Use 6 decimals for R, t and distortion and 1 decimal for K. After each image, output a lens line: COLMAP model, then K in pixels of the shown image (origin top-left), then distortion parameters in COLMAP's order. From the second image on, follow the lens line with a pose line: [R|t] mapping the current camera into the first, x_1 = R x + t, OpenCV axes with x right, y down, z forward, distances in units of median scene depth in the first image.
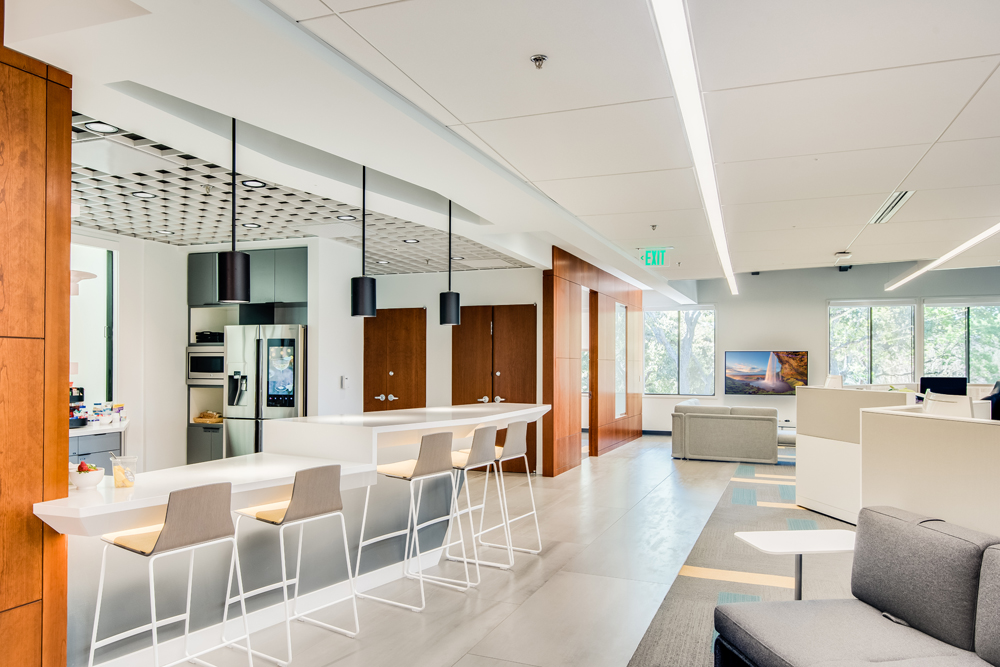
lens RADIAL K [[690.2, 0, 498.6], [0, 690.2, 350.3], [0, 0, 1]] dist [0.004144, -0.000778]
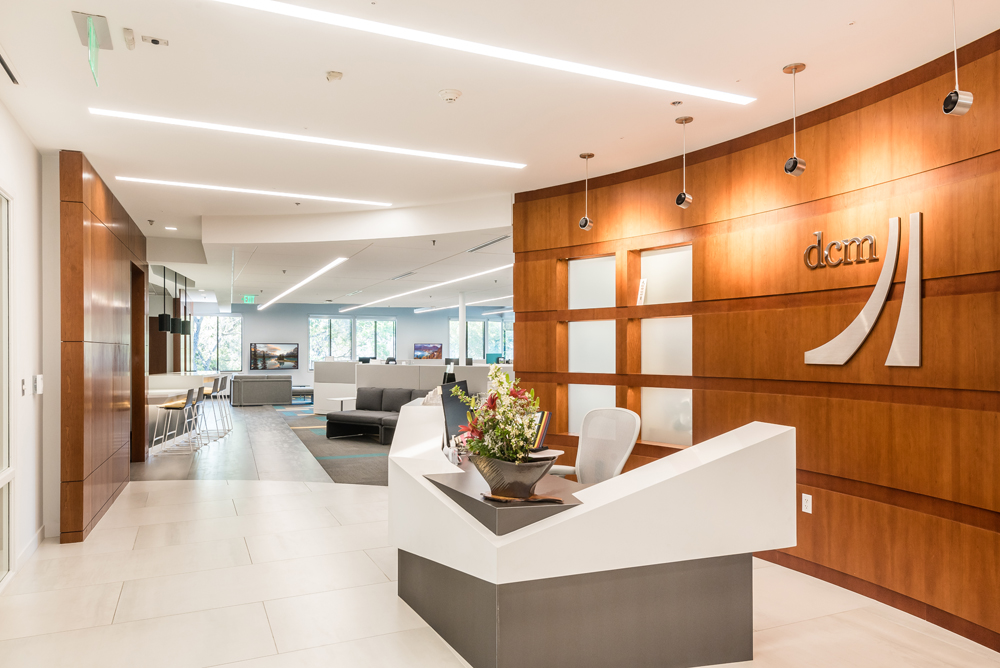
lens RADIAL K [[690.2, 0, 498.6], [0, 690.2, 350.8], [0, 0, 1]] dist [0.004144, -0.000778]
pose [[0.713449, -0.003648, 0.700697, -0.515755], [-0.011003, 0.999805, 0.016408, -0.019774], [-0.700620, -0.019416, 0.713270, -0.740175]]
